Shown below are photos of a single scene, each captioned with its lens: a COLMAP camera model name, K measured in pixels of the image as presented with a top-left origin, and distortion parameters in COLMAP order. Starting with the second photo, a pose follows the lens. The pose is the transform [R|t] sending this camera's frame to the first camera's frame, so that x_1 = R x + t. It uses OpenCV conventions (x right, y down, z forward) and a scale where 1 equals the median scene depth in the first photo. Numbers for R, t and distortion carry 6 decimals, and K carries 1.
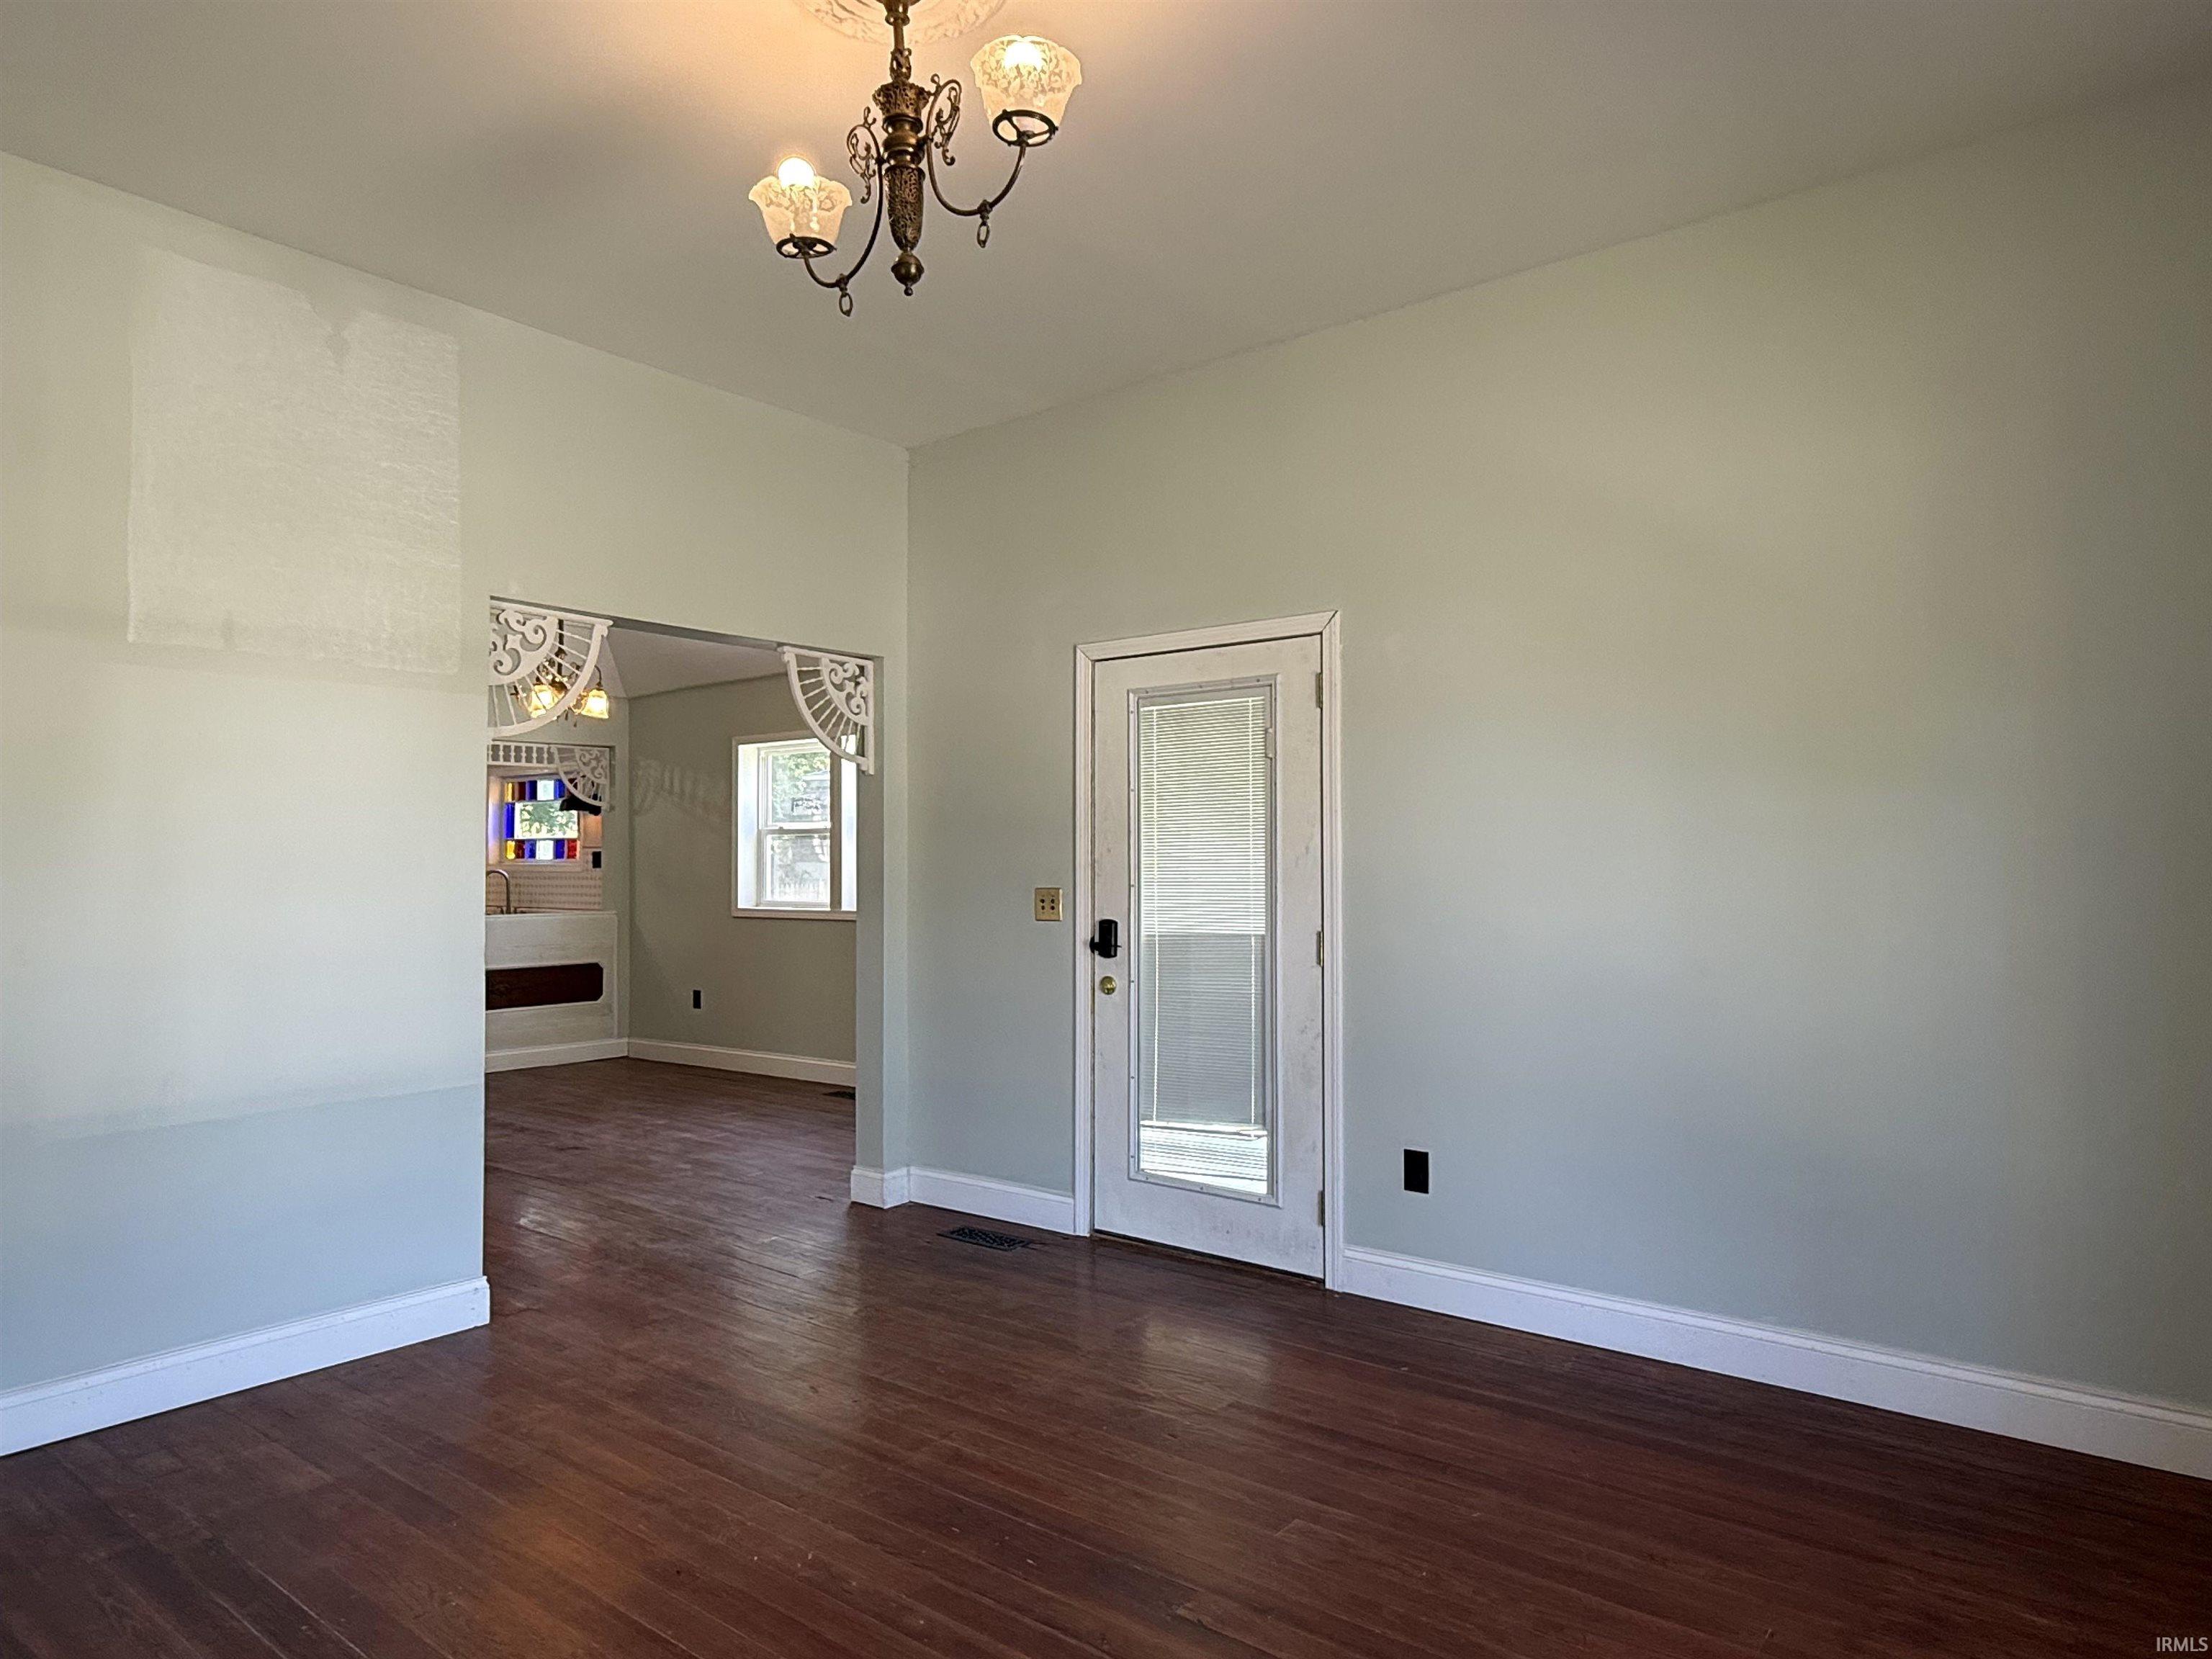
lens RADIAL K [[1343.1, 0, 1102.4], [0, 1343.1, 832.6], [0, 0, 1]] dist [0.000762, 0.000230]
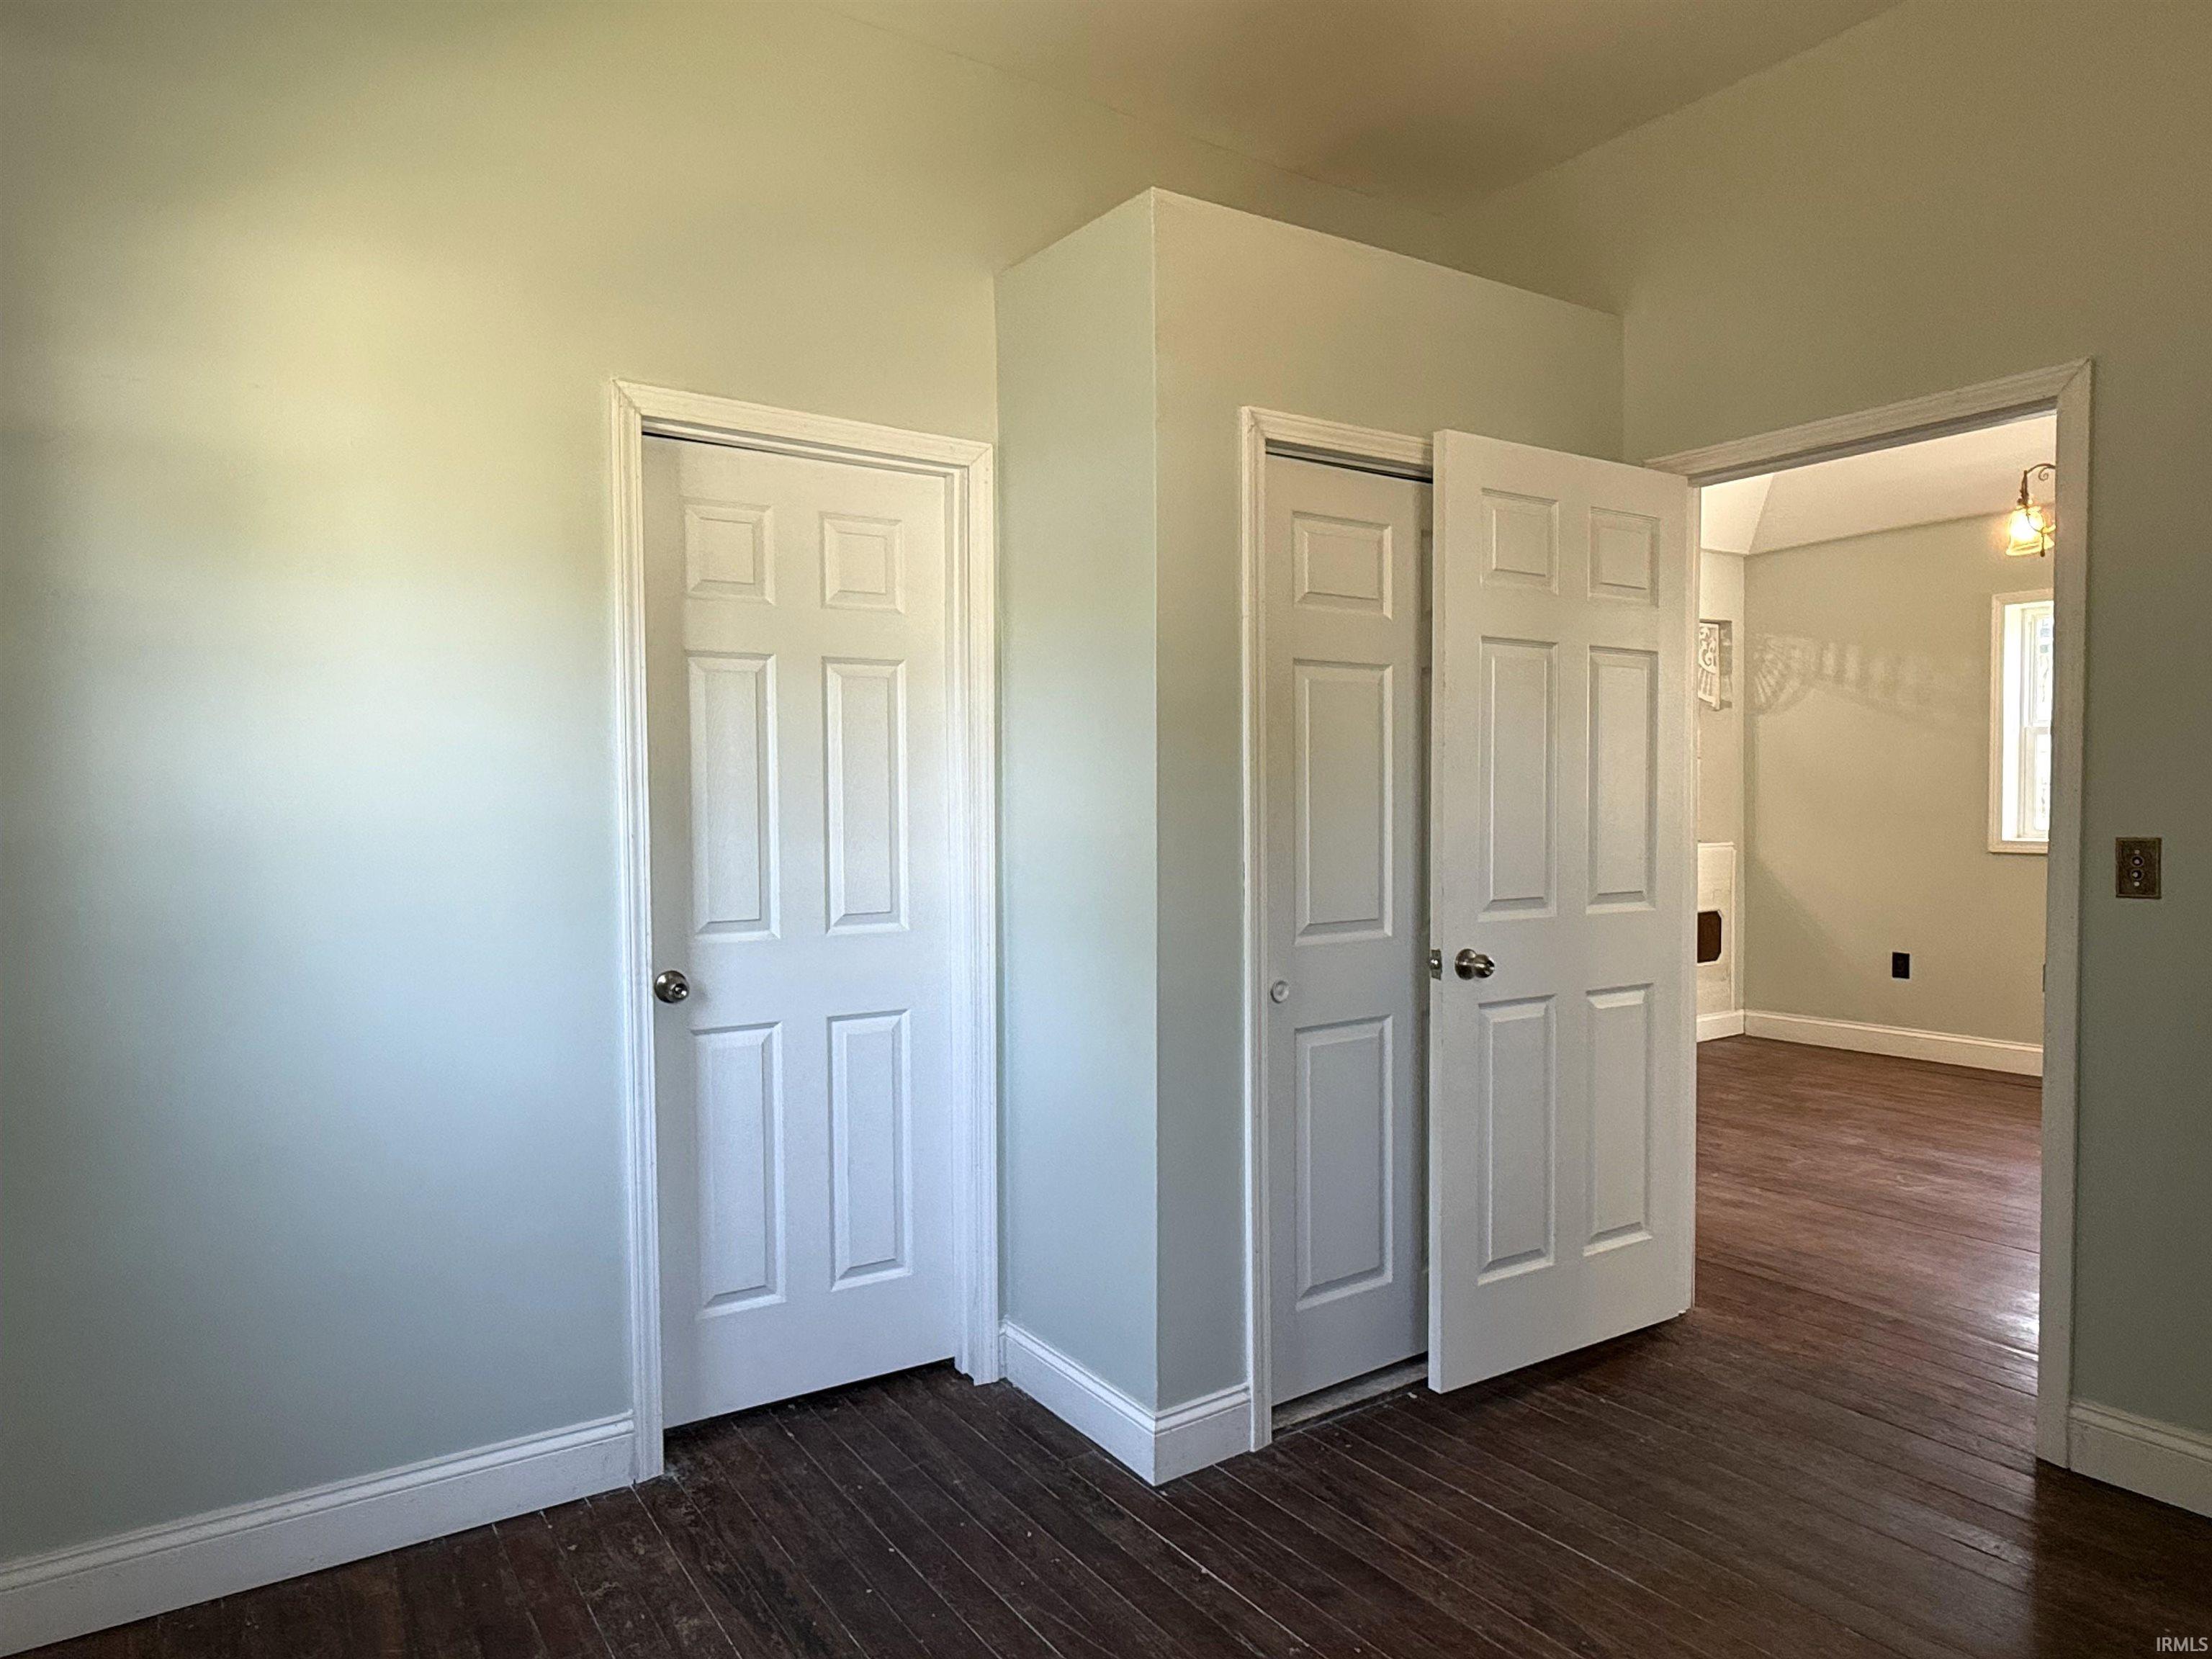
lens RADIAL K [[1349.4, 0, 1104.5], [0, 1349.4, 835.6], [0, 0, 1]] dist [0.001073, 0.000995]
pose [[0.950675, 0.005161, -0.310146, -0.933596], [0.013812, 0.998166, 0.058946, 0.011157], [0.309881, -0.060322, 0.948860, 0.355357]]
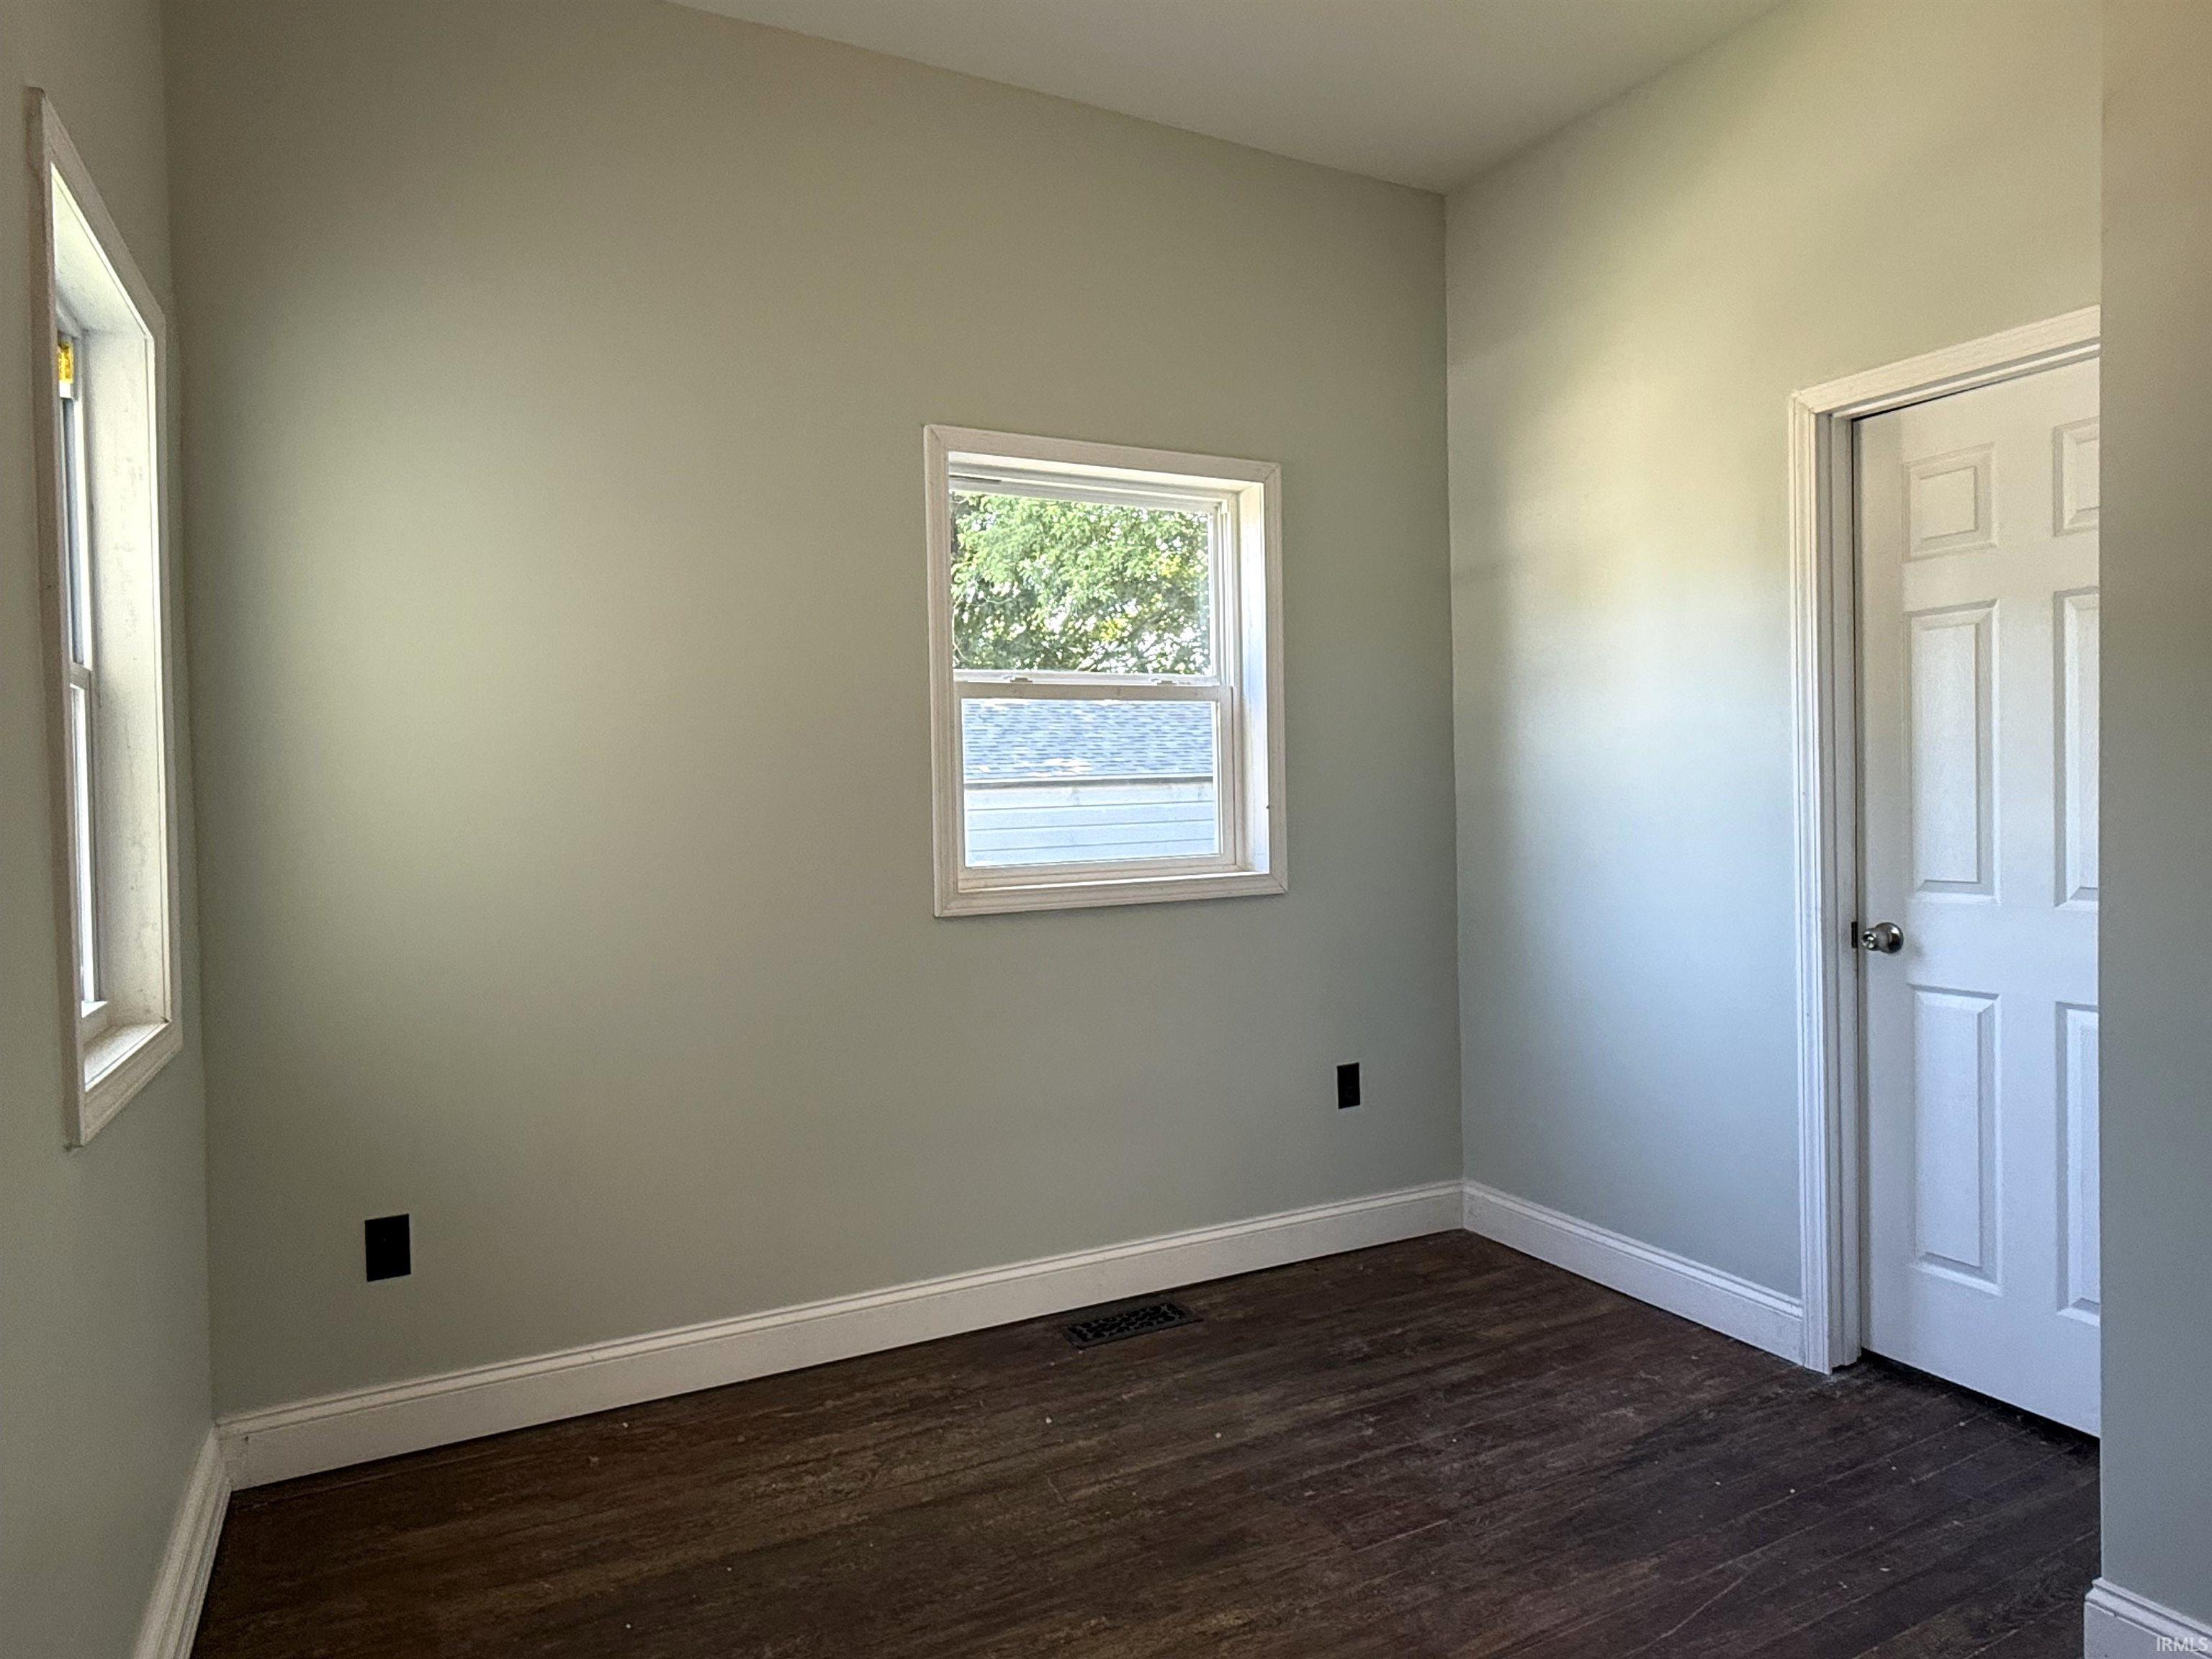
lens RADIAL K [[1343.1, 0, 1102.4], [0, 1343.1, 832.6], [0, 0, 1]] dist [0.000762, 0.000230]
pose [[-0.412613, 0.035440, -0.910217, 4.826686], [0.049583, 0.998635, 0.016406, 0.381896], [0.909556, -0.038362, -0.413807, 7.515562]]
